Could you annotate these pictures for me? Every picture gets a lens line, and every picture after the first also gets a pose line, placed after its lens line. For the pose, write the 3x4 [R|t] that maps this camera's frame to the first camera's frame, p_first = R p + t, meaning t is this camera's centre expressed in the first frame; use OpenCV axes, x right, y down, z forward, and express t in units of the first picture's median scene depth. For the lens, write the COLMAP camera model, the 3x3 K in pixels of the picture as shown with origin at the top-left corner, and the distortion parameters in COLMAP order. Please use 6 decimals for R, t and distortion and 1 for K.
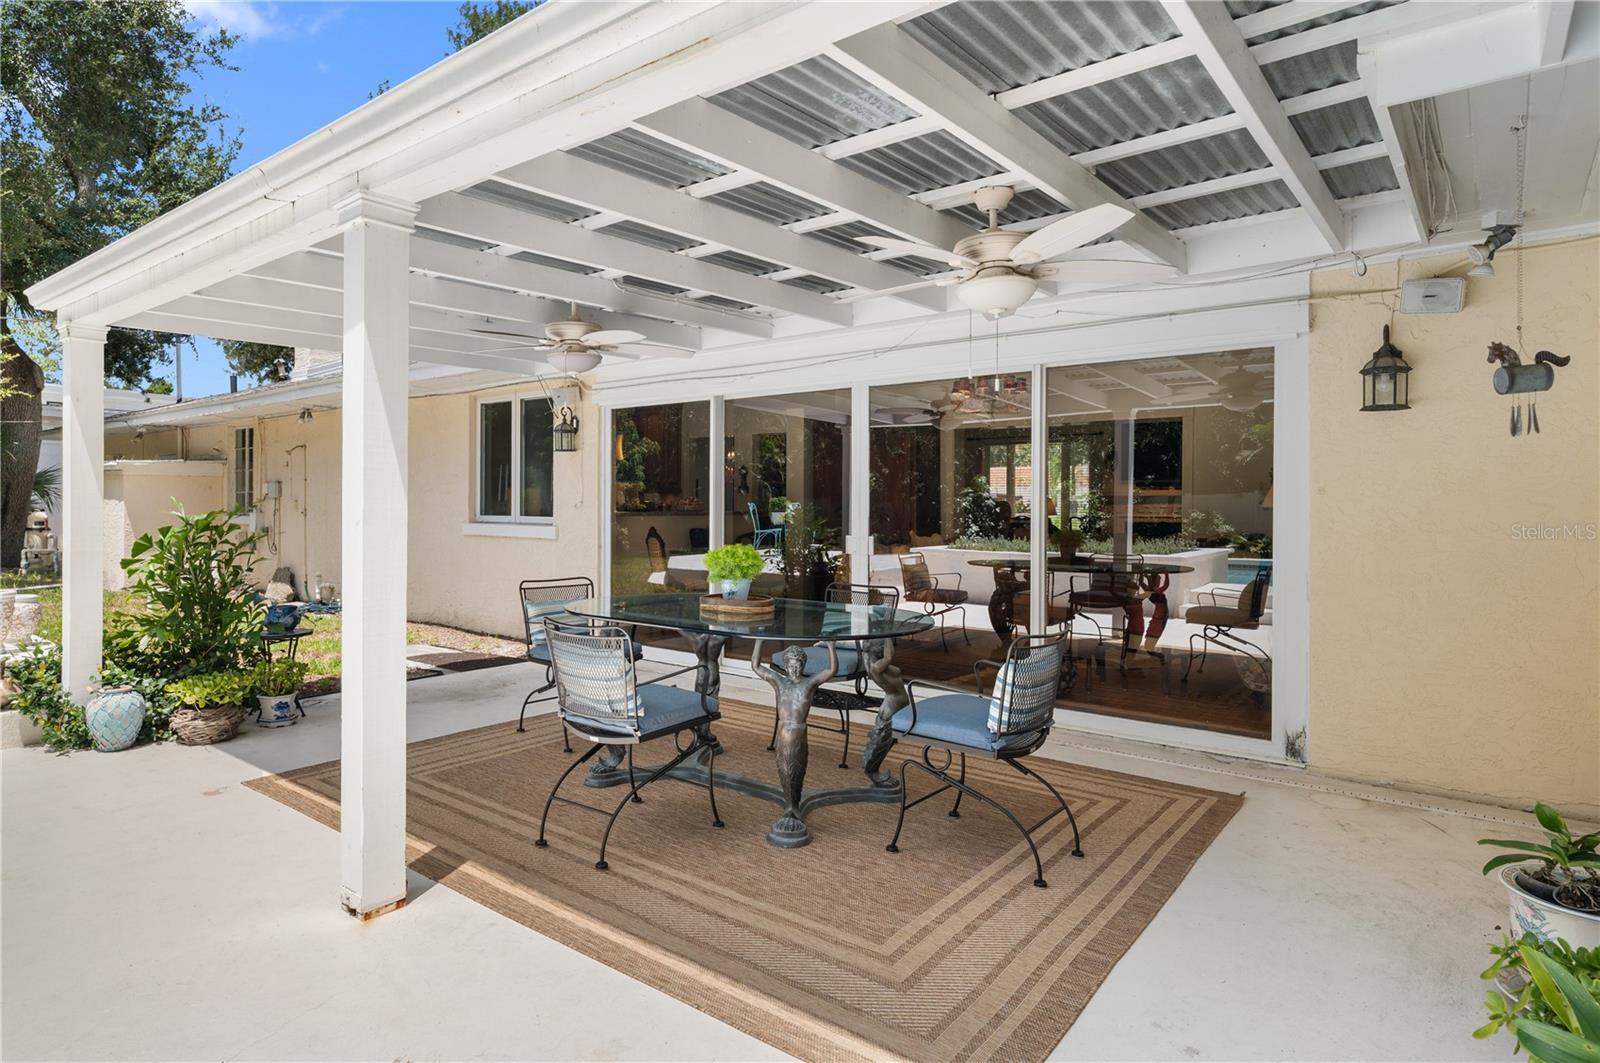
lens RADIAL K [[871.3, 0, 778.3], [0, 871.3, 504.8], [0, 0, 1]] dist [-0.000673, -0.000404]
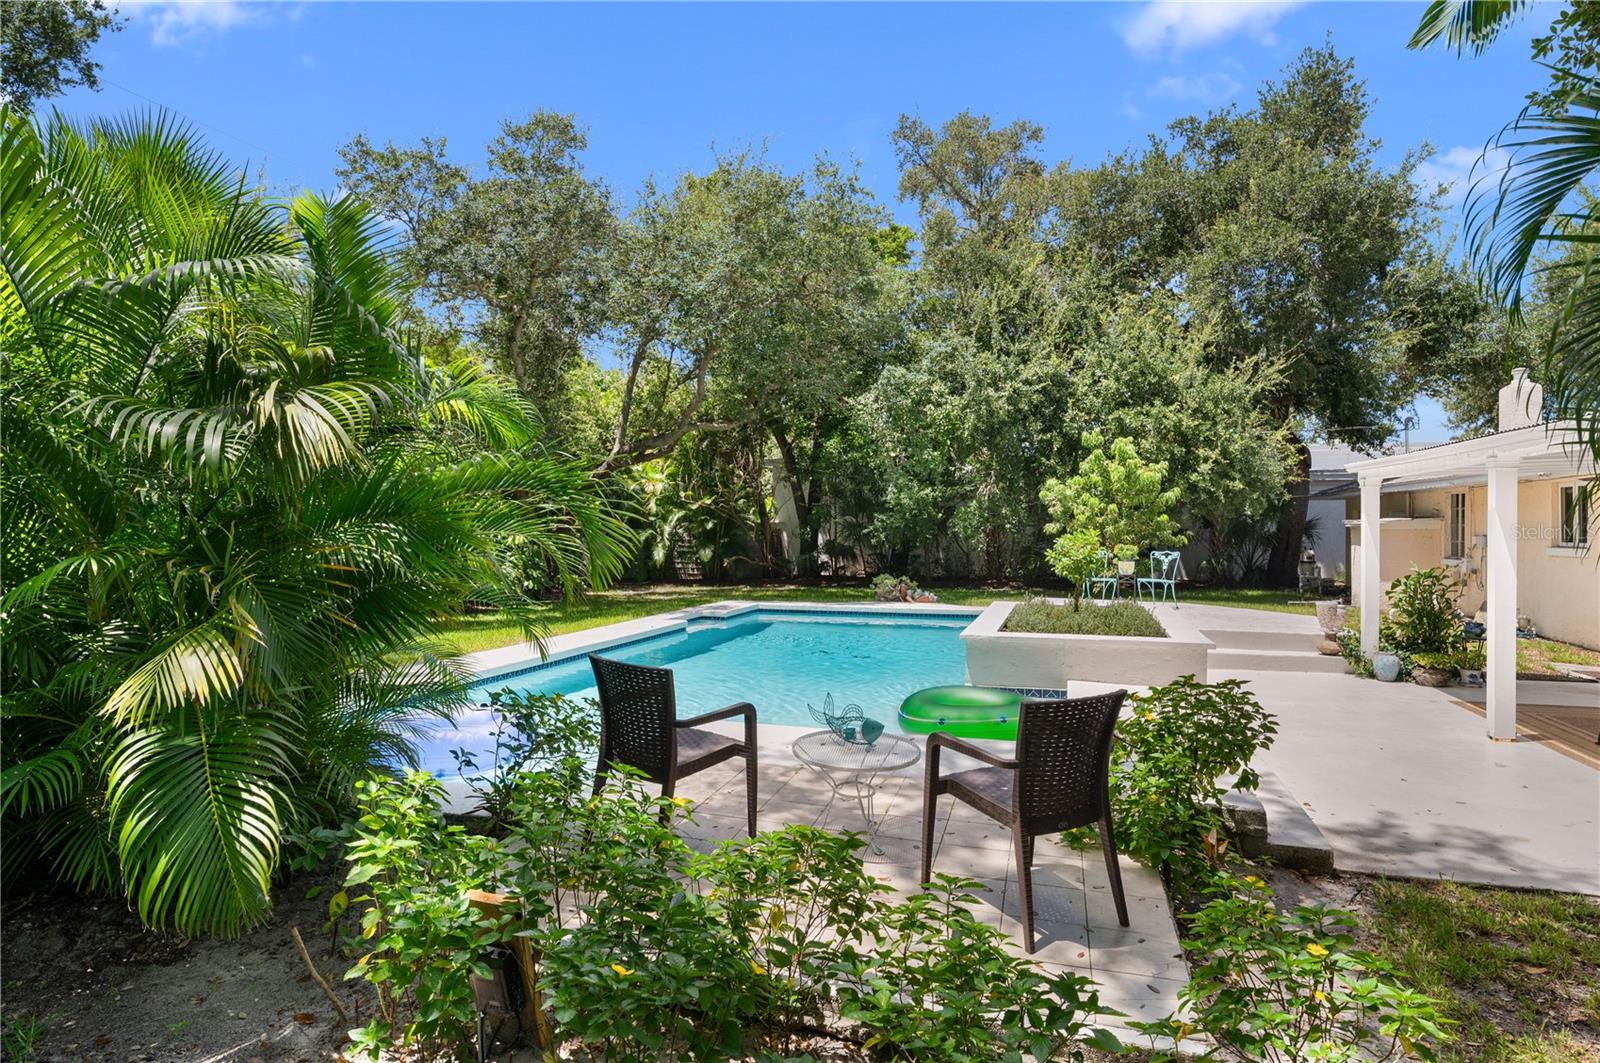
lens RADIAL K [[871.3, 0, 797.8], [0, 871.3, 529.2], [0, 0, 1]] dist [-0.000673, -0.000404]
pose [[0.357002, -0.001958, -0.934102, 0.628778], [0.001229, 0.999998, -0.001626, -0.076982], [0.934103, -0.000567, 0.357004, -0.971526]]
